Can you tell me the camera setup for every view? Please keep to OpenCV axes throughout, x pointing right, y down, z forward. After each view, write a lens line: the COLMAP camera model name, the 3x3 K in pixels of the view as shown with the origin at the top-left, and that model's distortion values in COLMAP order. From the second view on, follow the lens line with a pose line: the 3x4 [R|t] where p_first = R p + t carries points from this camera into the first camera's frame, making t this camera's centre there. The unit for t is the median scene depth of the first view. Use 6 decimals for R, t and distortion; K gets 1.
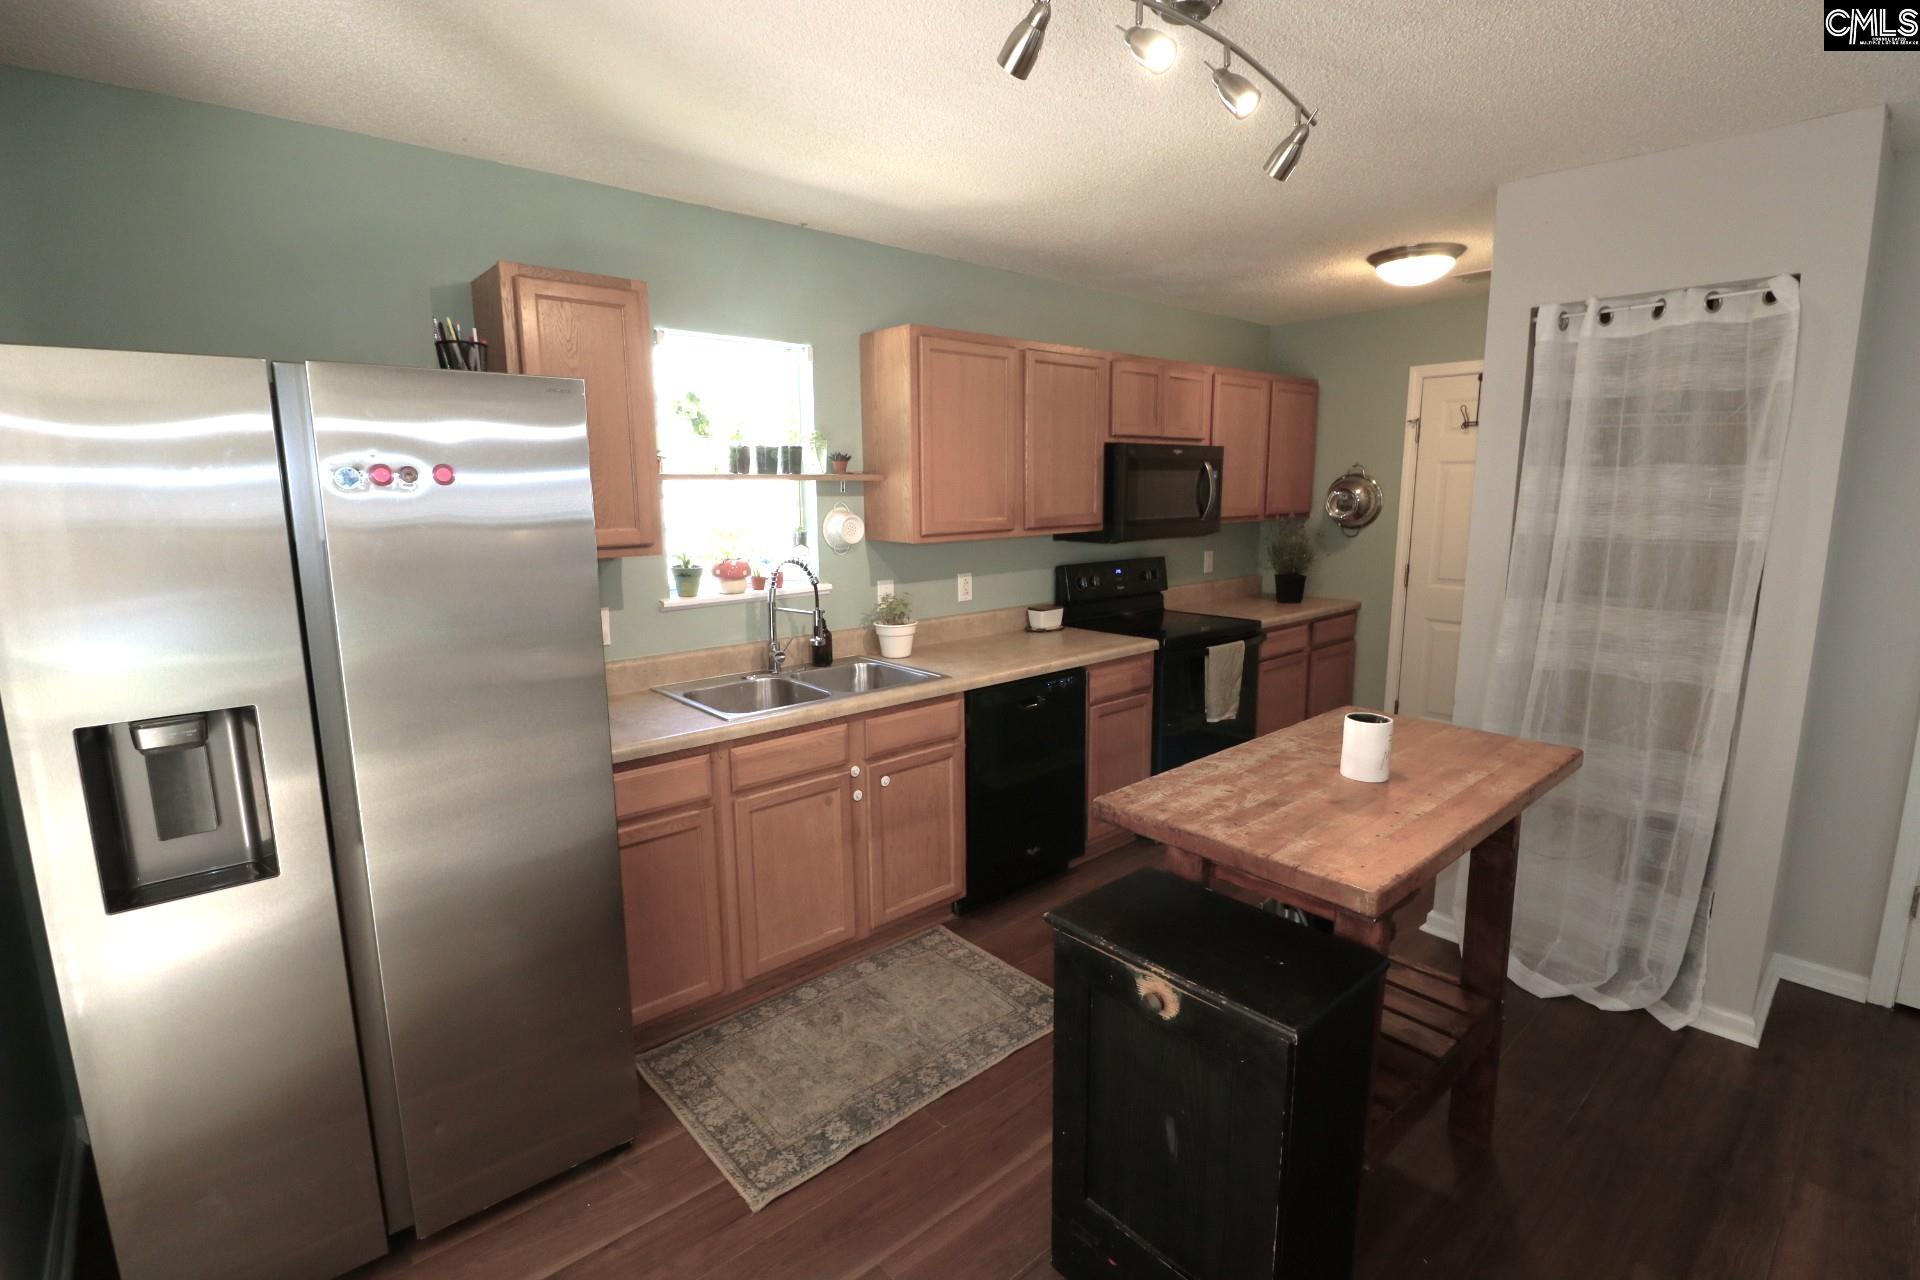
lens RADIAL K [[890.6, 0, 966.3], [0, 890.6, 634.6], [0, 0, 1]] dist [-0.003872, -0.010012]
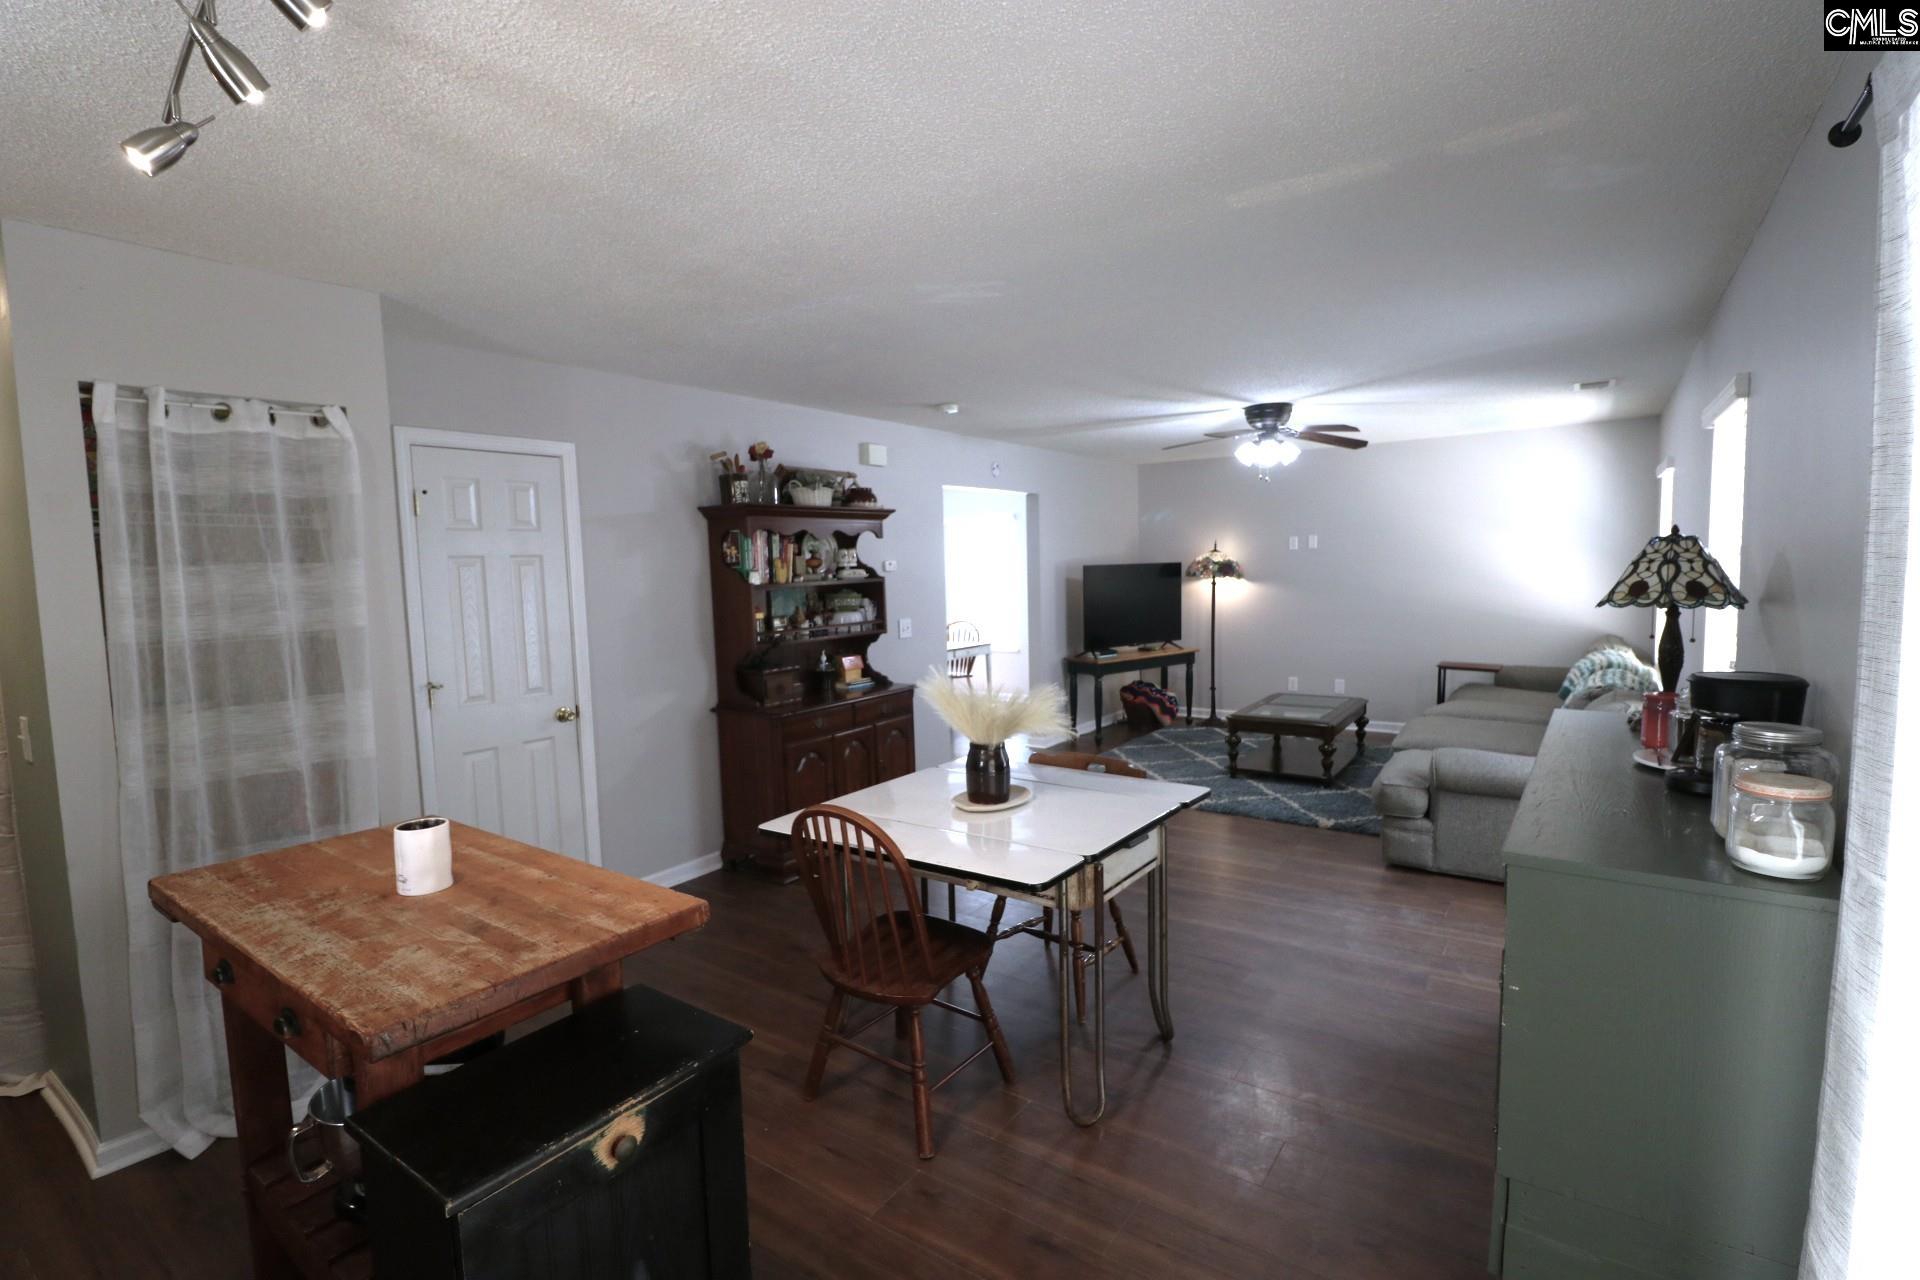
lens RADIAL K [[890.6, 0, 950.7], [0, 890.6, 634.6], [0, 0, 1]] dist [-0.003872, -0.010012]
pose [[-0.216227, -0.067537, 0.974004, -0.583144], [0.193238, 0.974910, 0.110498, -0.099106], [-0.957029, 0.212108, -0.197751, 0.649731]]
